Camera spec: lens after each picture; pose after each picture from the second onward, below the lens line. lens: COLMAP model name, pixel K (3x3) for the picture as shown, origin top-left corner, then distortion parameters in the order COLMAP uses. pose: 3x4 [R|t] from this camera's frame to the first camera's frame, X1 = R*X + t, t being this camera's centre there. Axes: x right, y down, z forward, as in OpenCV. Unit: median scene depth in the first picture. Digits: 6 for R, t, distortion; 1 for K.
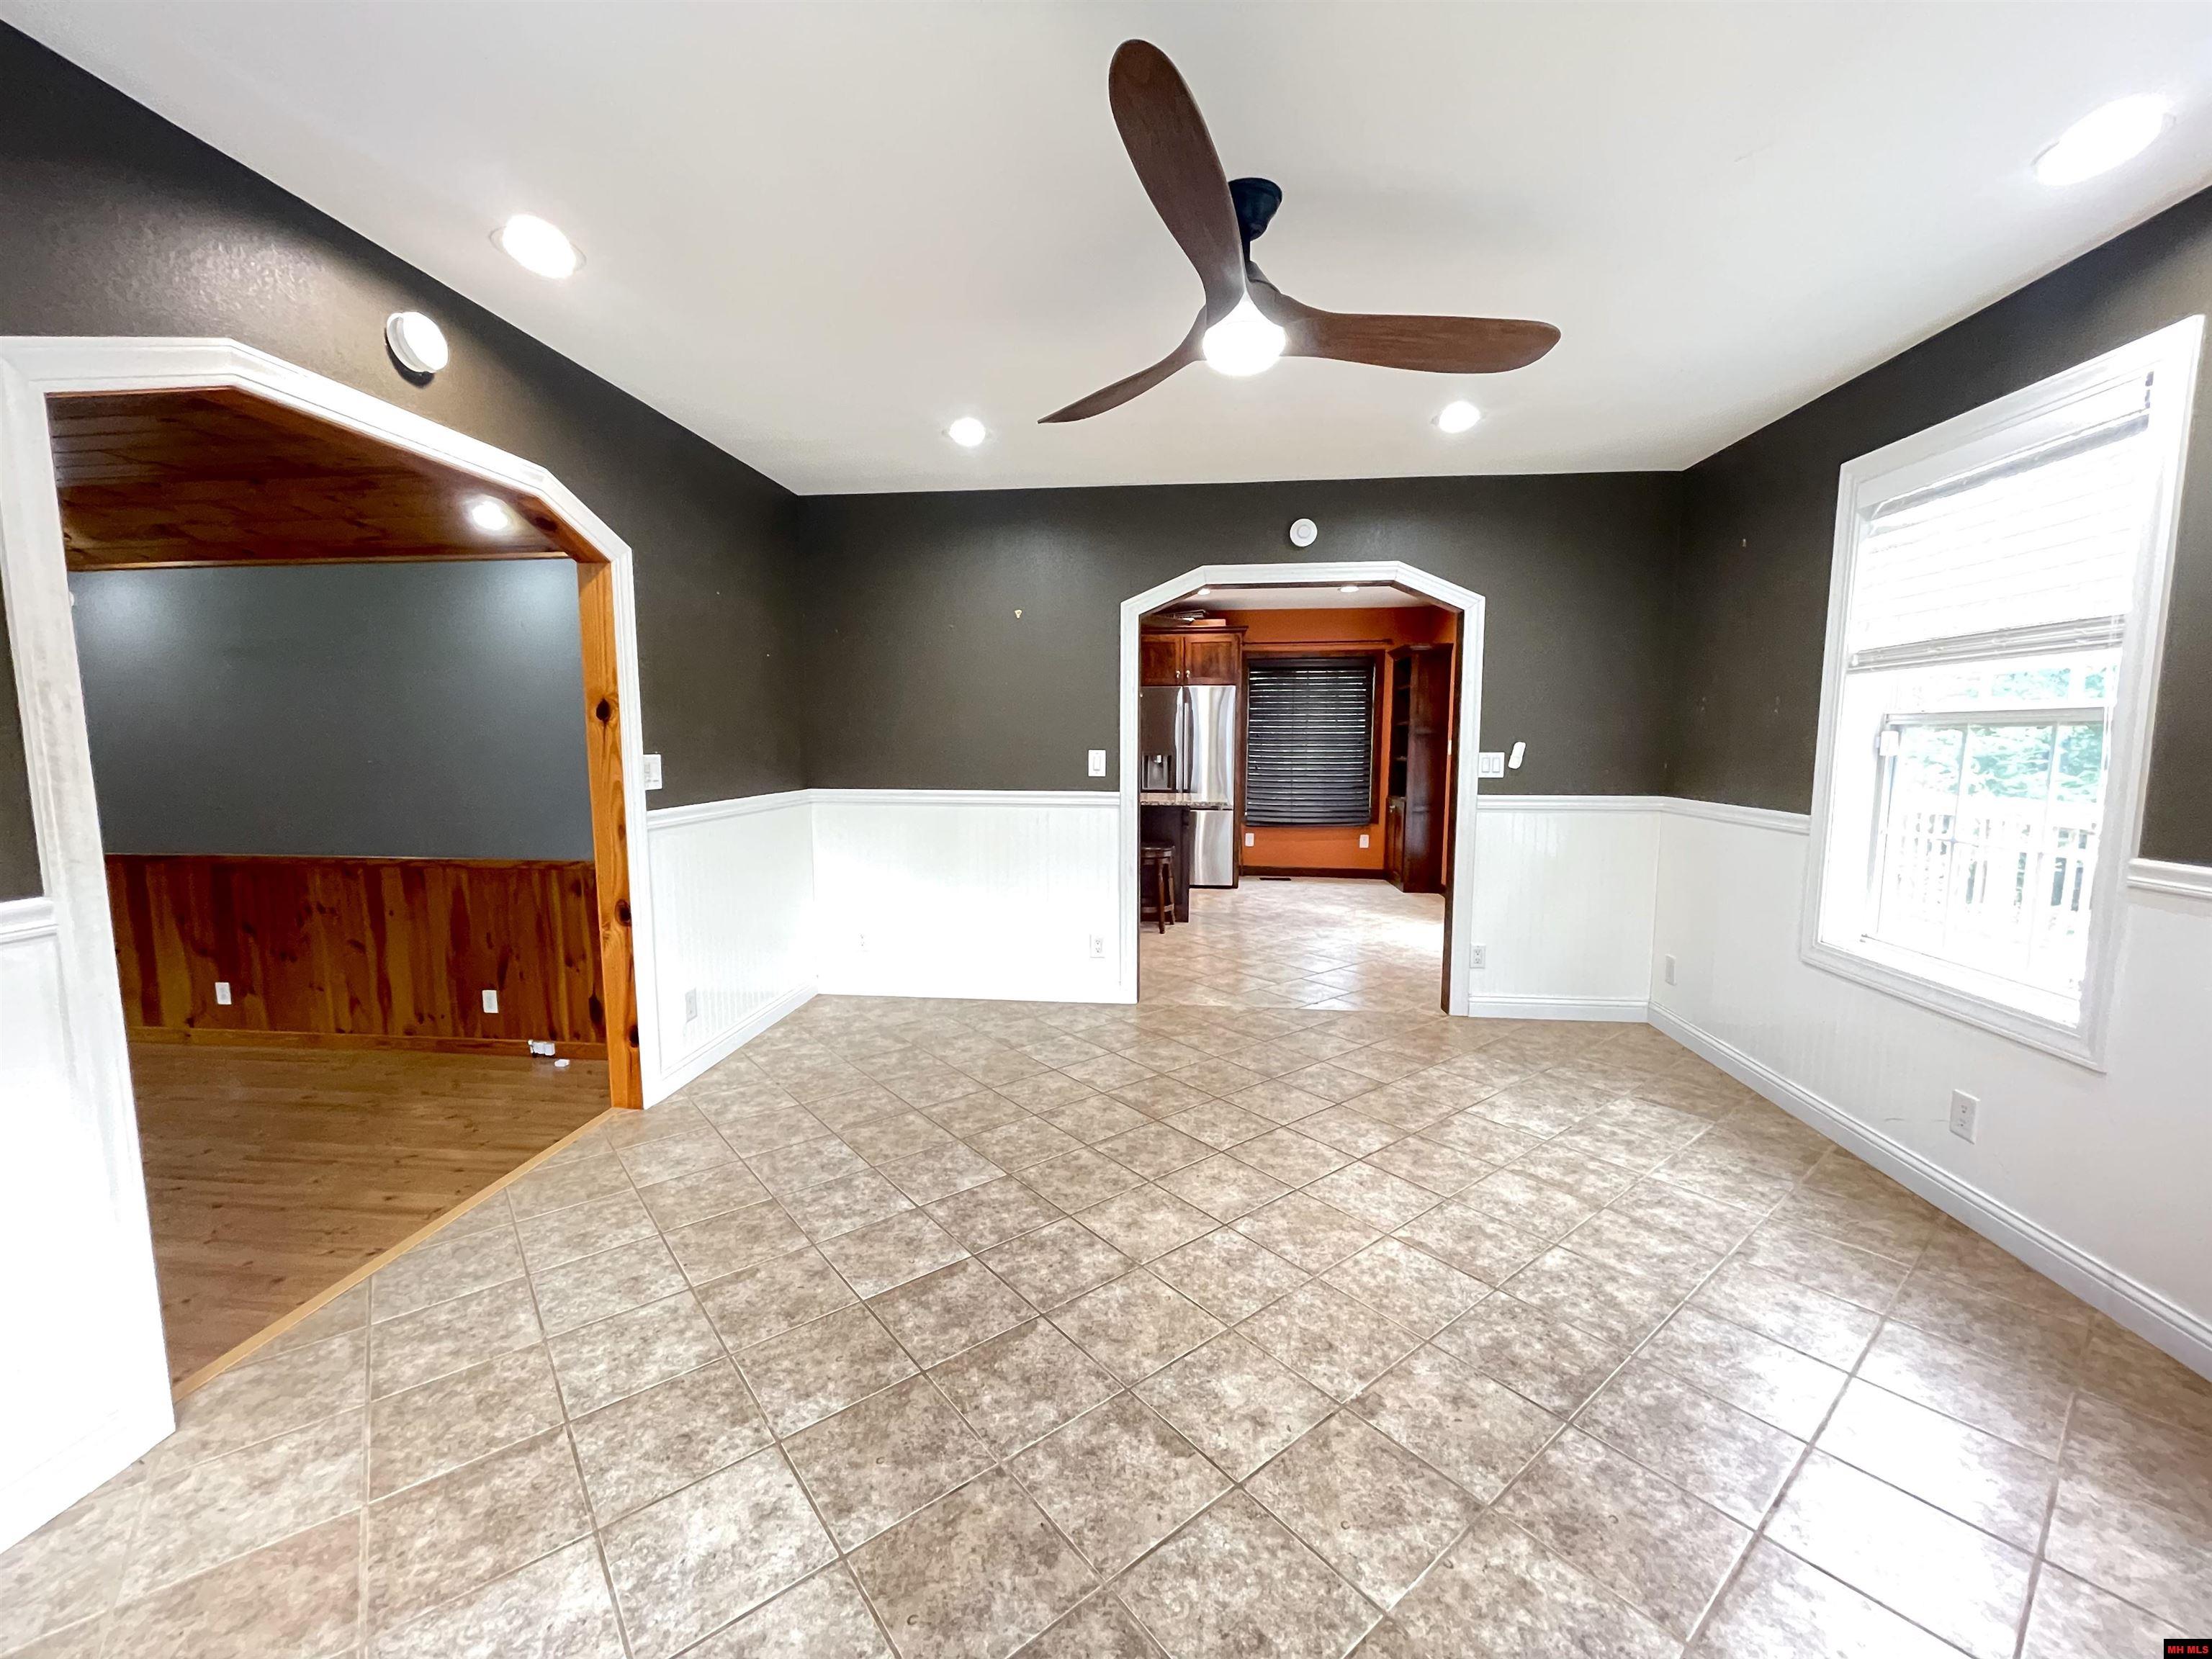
lens RADIAL K [[895.0, 0, 1100.8], [0, 895.0, 838.4], [0, 0, 1]] dist [-0.001127, -0.001555]
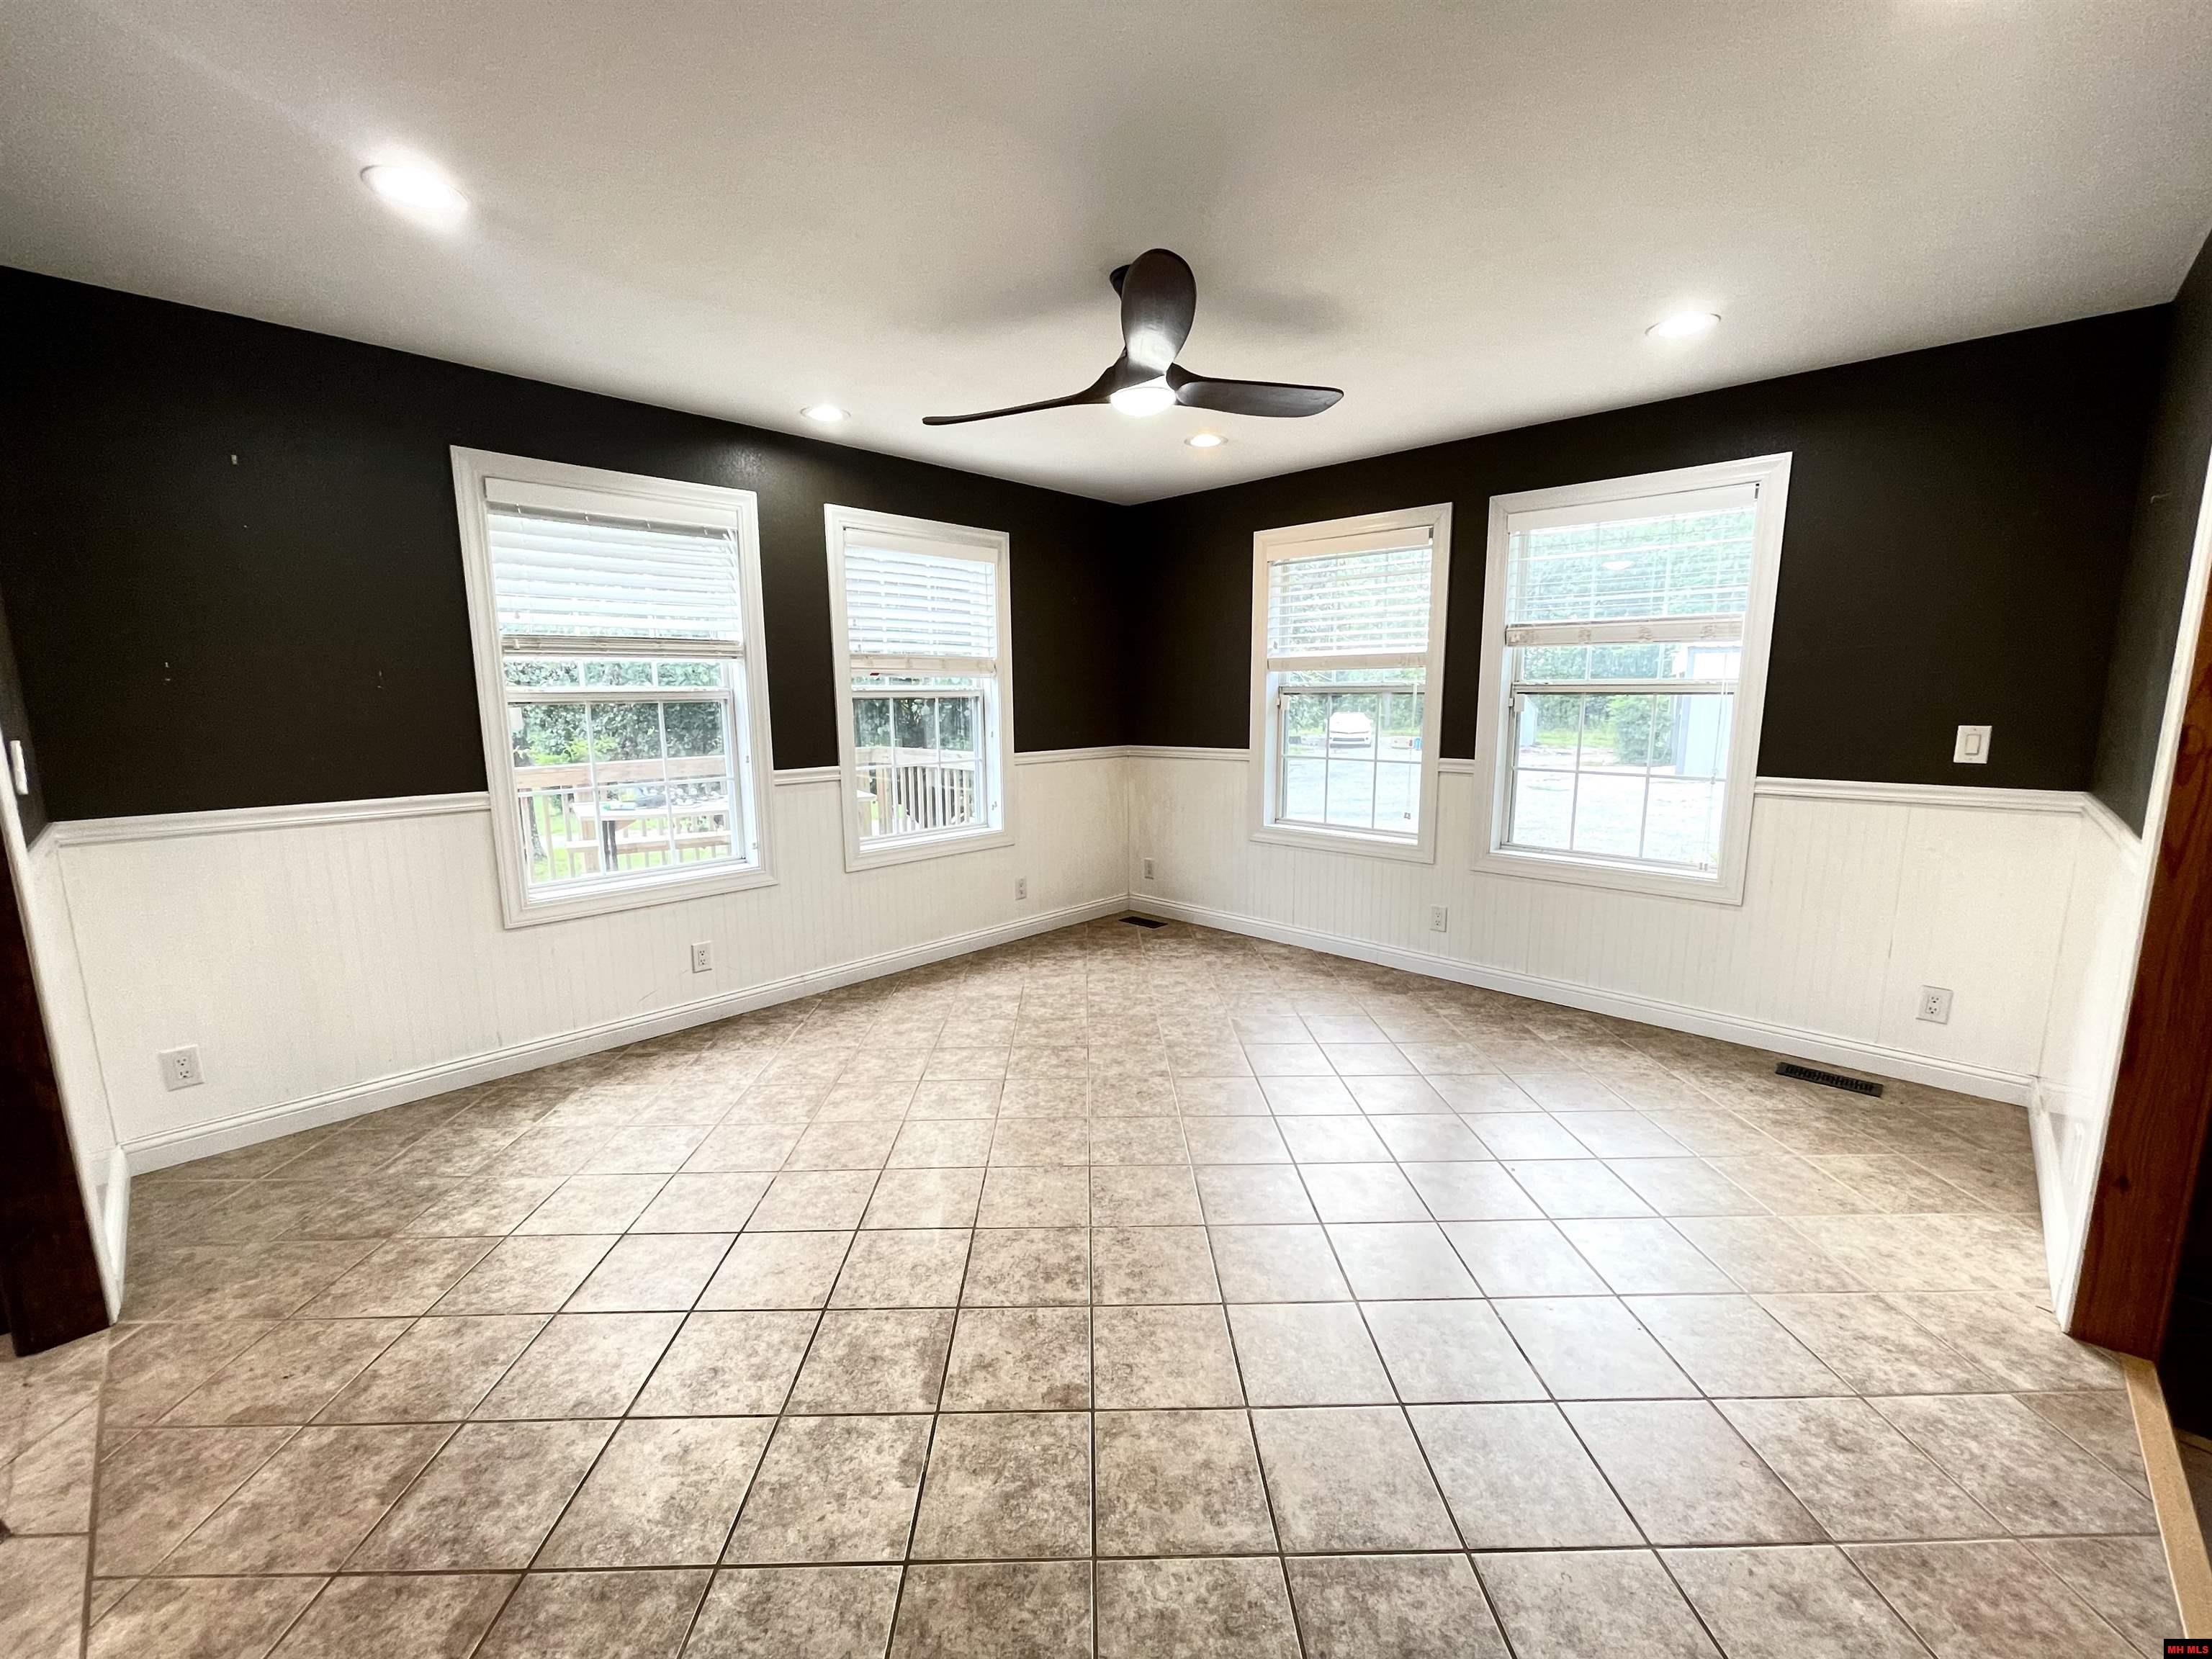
lens RADIAL K [[895.0, 0, 1096.3], [0, 895.0, 837.3], [0, 0, 1]] dist [-0.001127, -0.001555]
pose [[-0.787915, -0.096098, 0.608240, -0.390298], [0.077345, 0.964481, 0.252576, -0.180401], [-0.610908, 0.246053, -0.752496, 1.367070]]
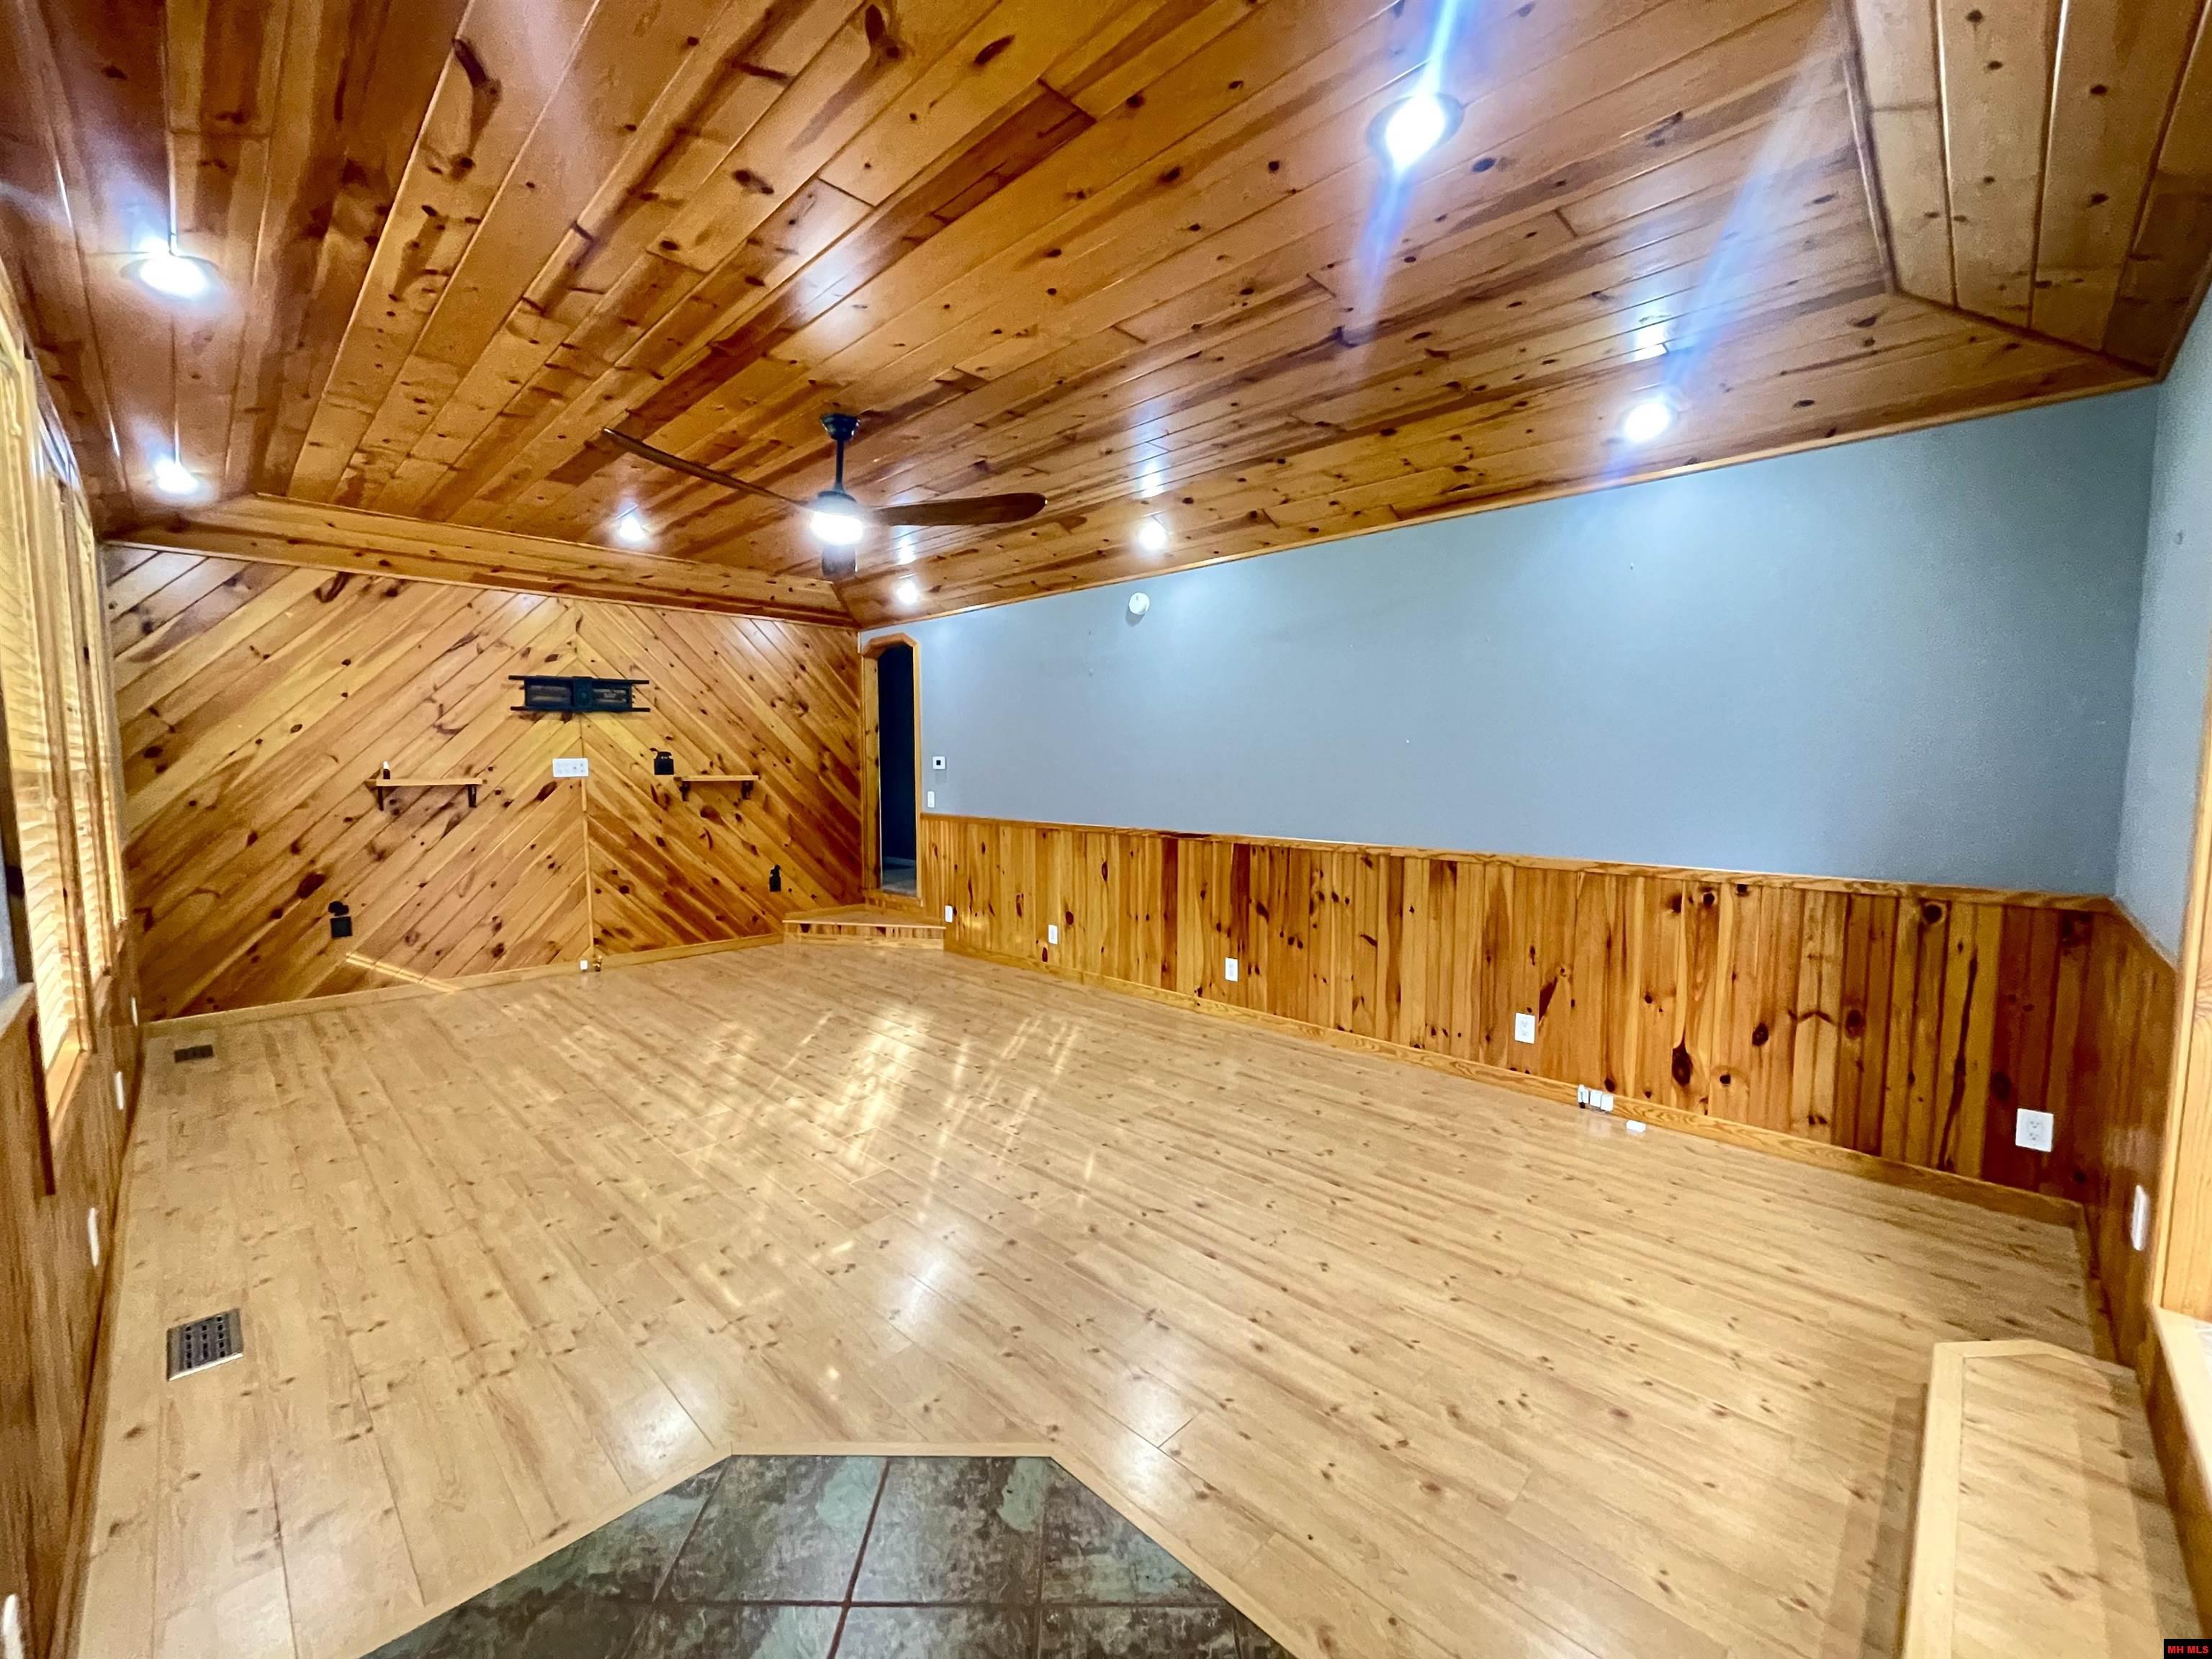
lens RADIAL K [[895.0, 0, 1099.1], [0, 895.0, 833.4], [0, 0, 1]] dist [-0.001127, -0.001555]
pose [[0.782355, 0.052206, -0.620642, -0.759650], [-0.071605, 0.997413, -0.006365, 0.054720], [0.618704, 0.049421, 0.784069, 0.142149]]
